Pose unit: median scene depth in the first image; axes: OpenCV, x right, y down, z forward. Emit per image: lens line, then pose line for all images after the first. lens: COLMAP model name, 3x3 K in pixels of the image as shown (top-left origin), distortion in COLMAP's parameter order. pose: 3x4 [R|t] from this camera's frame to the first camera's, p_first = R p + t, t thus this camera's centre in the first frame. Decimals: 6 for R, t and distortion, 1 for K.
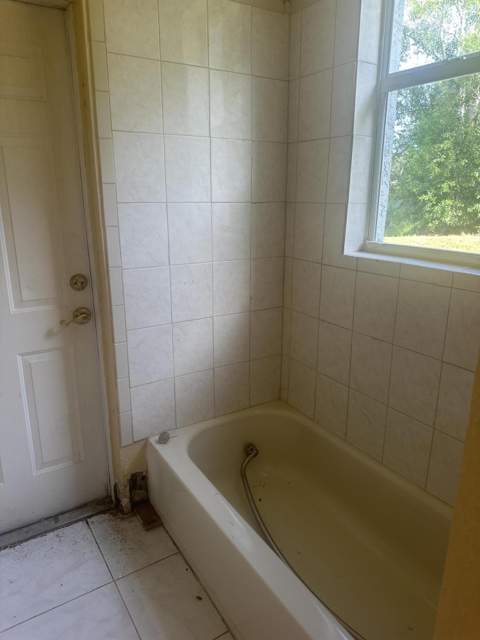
lens RADIAL K [[458.8, 0, 240.0], [0, 458.8, 320.0], [0, 0, 1]] dist [0.012567, -0.004943]
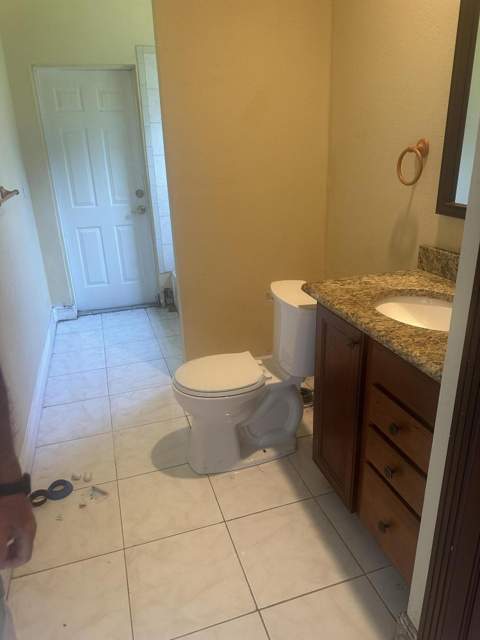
lens RADIAL K [[458.8, 0, 240.0], [0, 458.8, 320.0], [0, 0, 1]] dist [0.012567, -0.004943]
pose [[0.964900, 0.054382, -0.256927, 0.675971], [-0.029820, 0.994685, 0.098550, 0.273605], [0.260921, -0.087430, 0.961393, -0.994103]]
